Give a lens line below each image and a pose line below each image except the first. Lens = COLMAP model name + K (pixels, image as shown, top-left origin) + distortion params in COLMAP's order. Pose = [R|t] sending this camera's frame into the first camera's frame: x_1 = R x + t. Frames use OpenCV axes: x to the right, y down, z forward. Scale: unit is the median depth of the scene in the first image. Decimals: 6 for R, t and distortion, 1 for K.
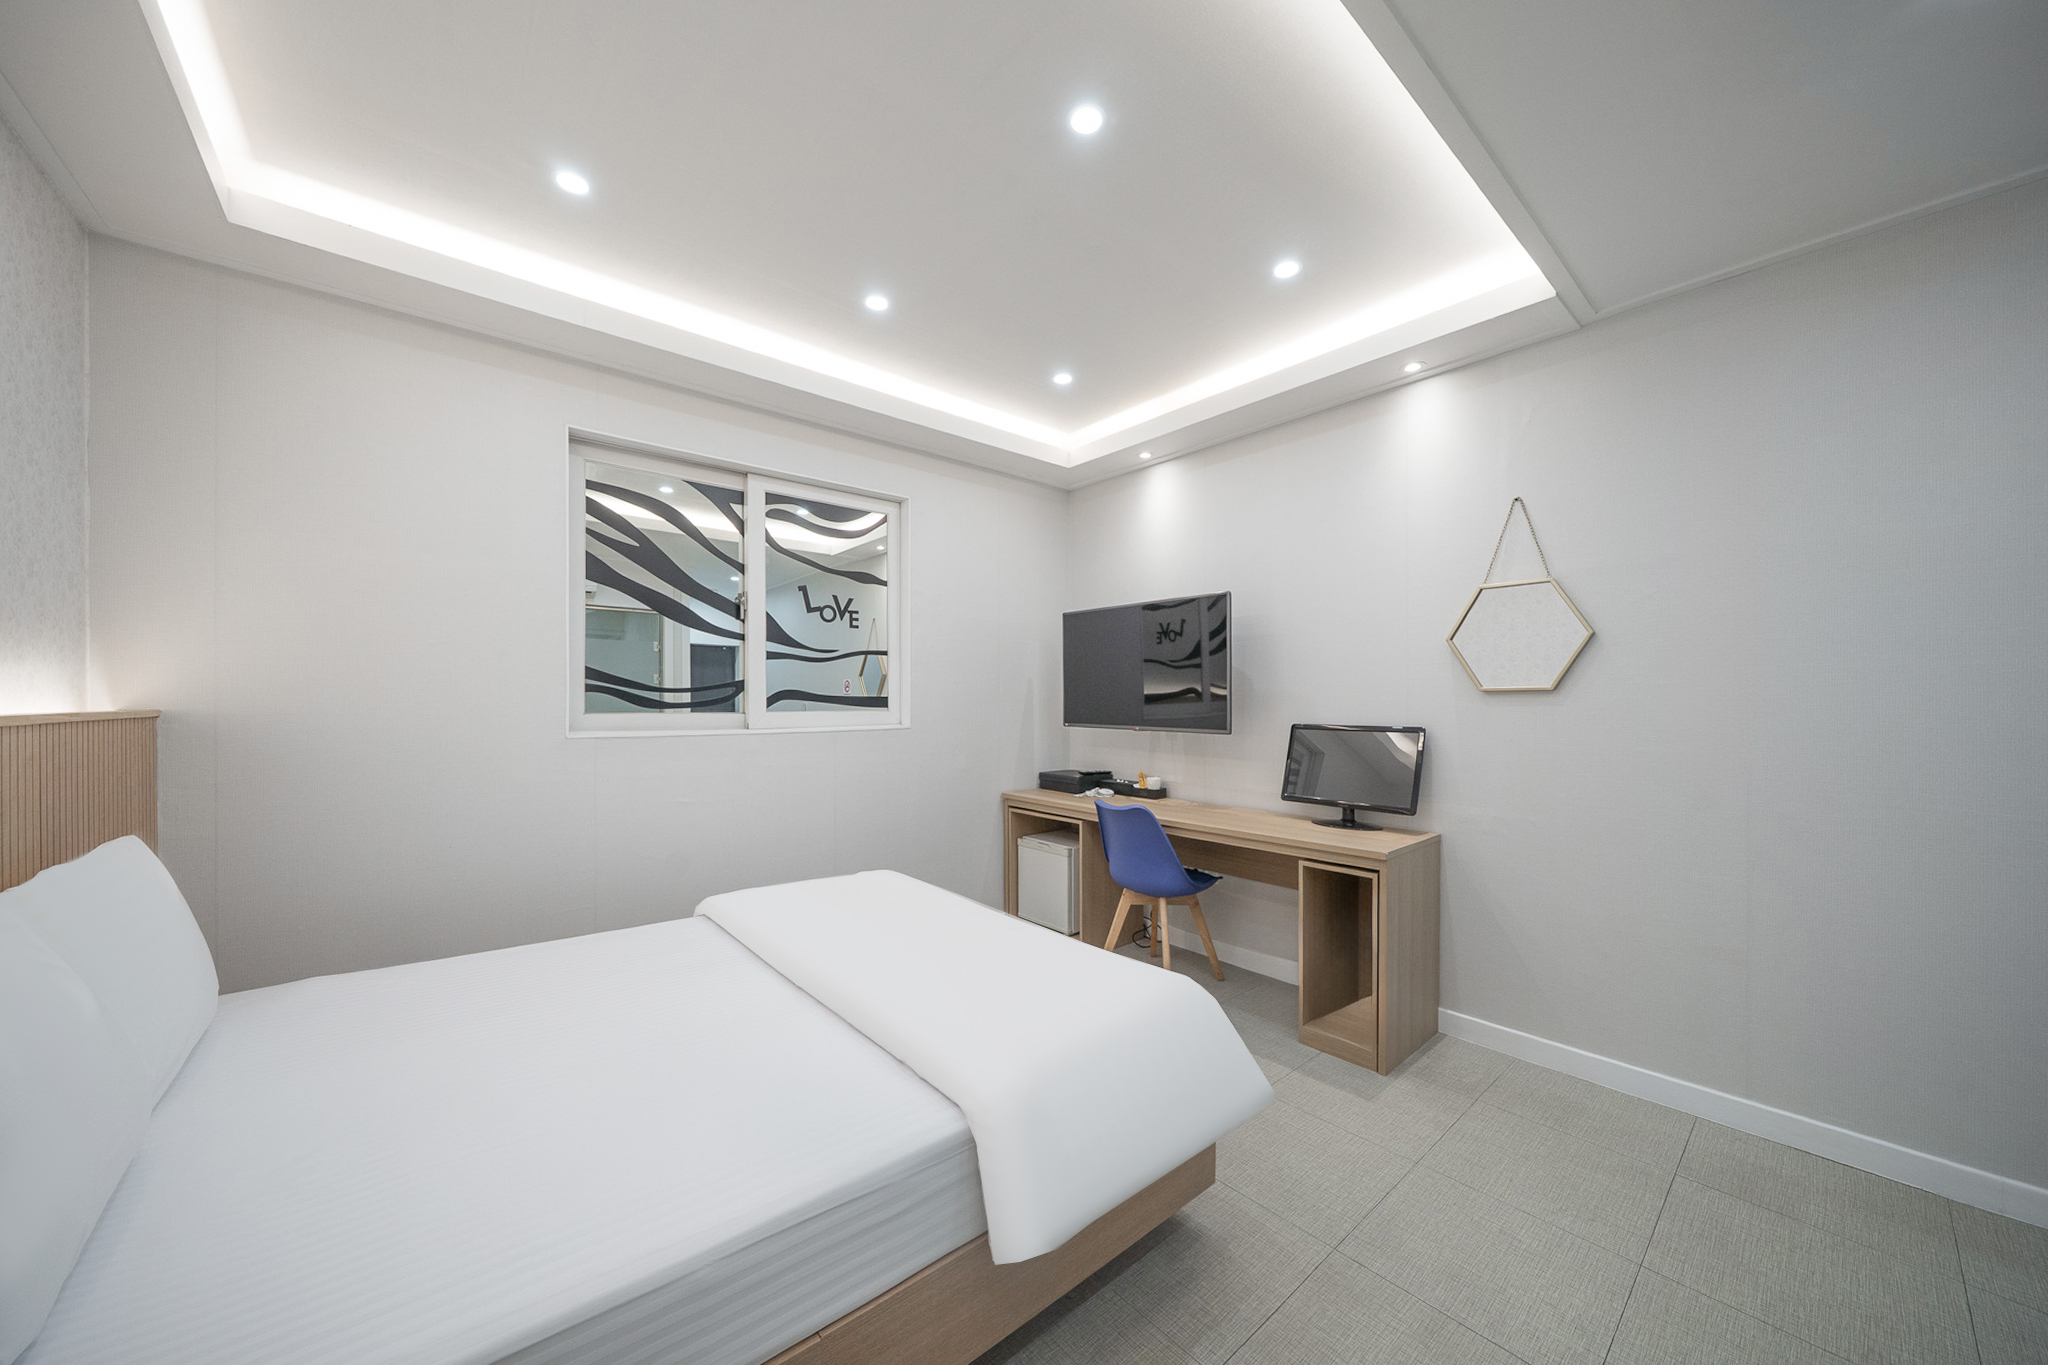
lens RADIAL K [[707.5, 0, 1030.5], [0, 707.5, 696.8], [0, 0, 1]] dist [0.000776, 0.000032]
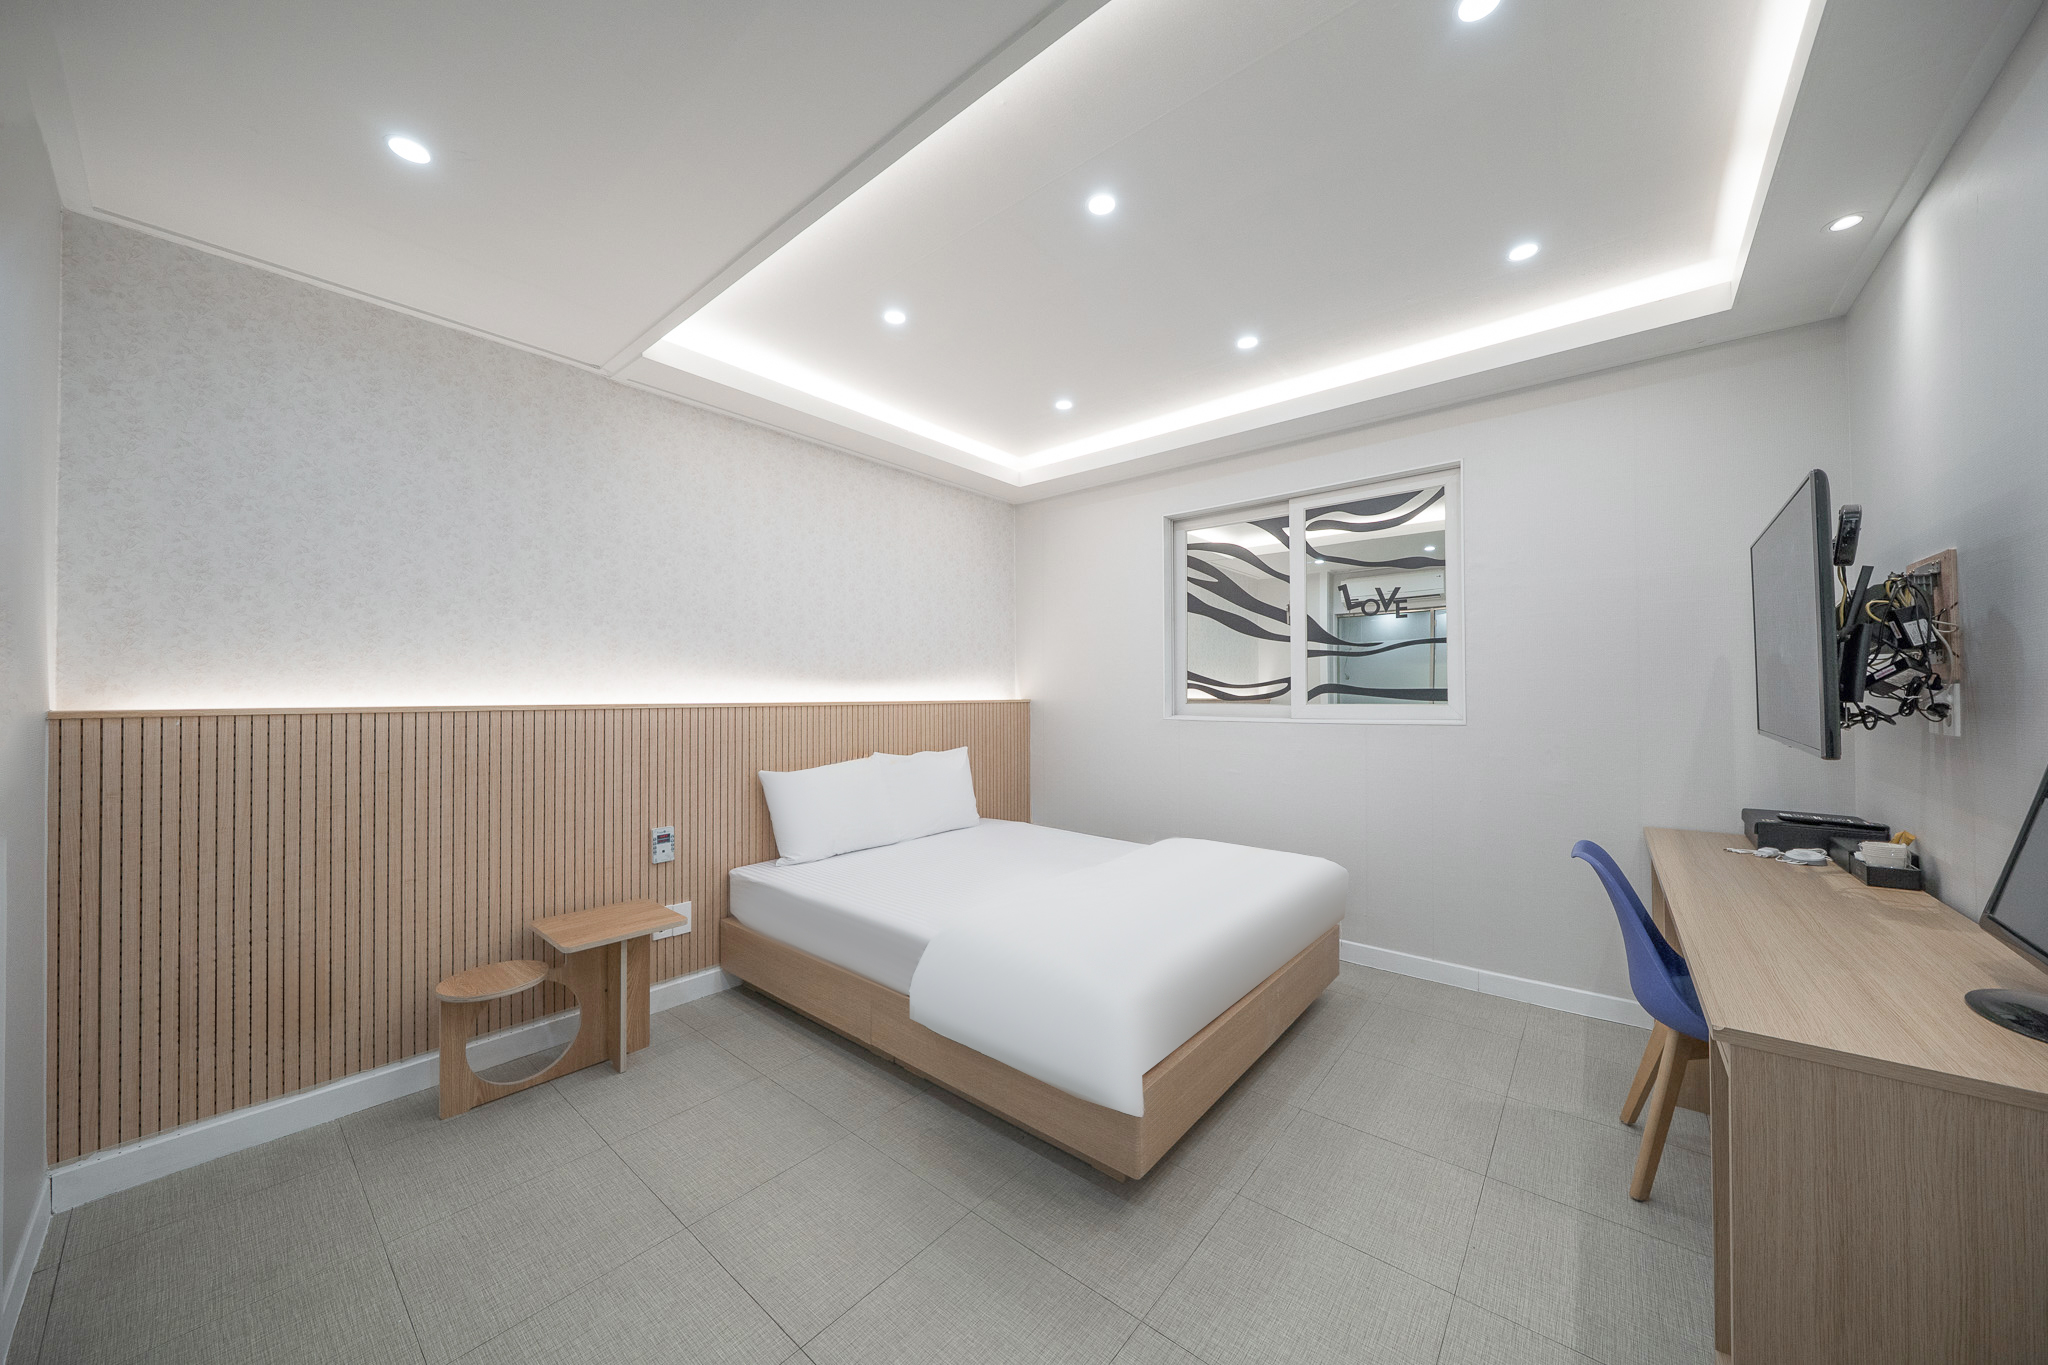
lens RADIAL K [[707.5, 0, 1023.8], [0, 707.5, 675.6], [0, 0, 1]] dist [0.000776, 0.000032]
pose [[0.168192, -0.030044, -0.985296, 0.629313], [0.007921, 0.999544, -0.029126, 0.005472], [0.985722, -0.002906, 0.168353, 0.348935]]
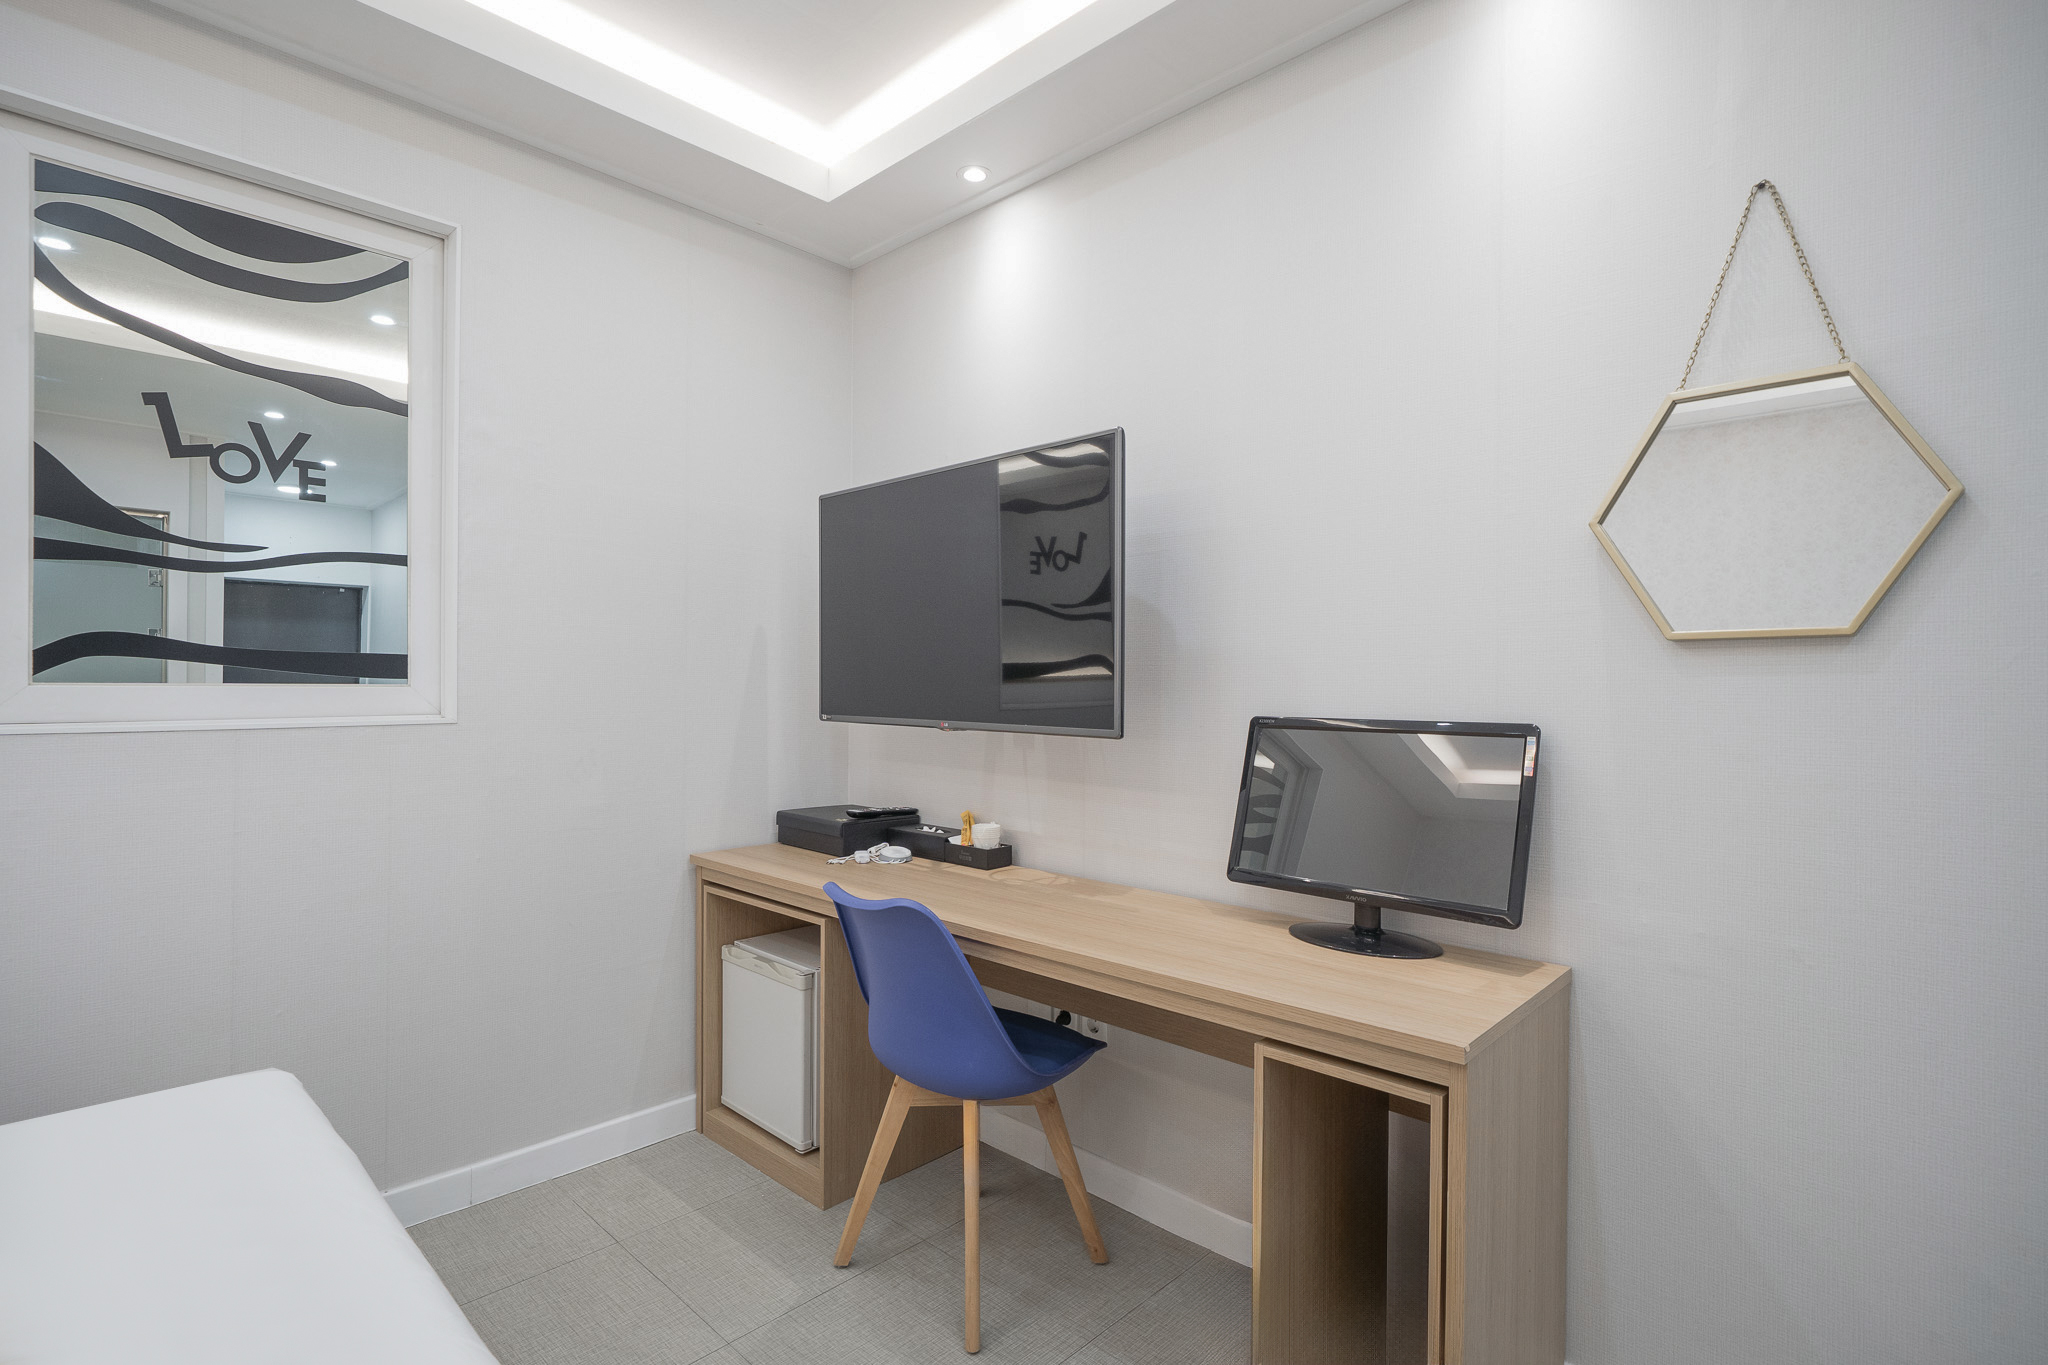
lens RADIAL K [[987.9, 0, 1020.7], [0, 987.9, 683.6], [0, 0, 1]] dist [0.004569, 0.000315]
pose [[0.995444, 0.007447, 0.095057, 0.146145], [-0.007597, 0.999970, 0.001214, 0.016028], [-0.095045, -0.001931, 0.995471, 0.342657]]
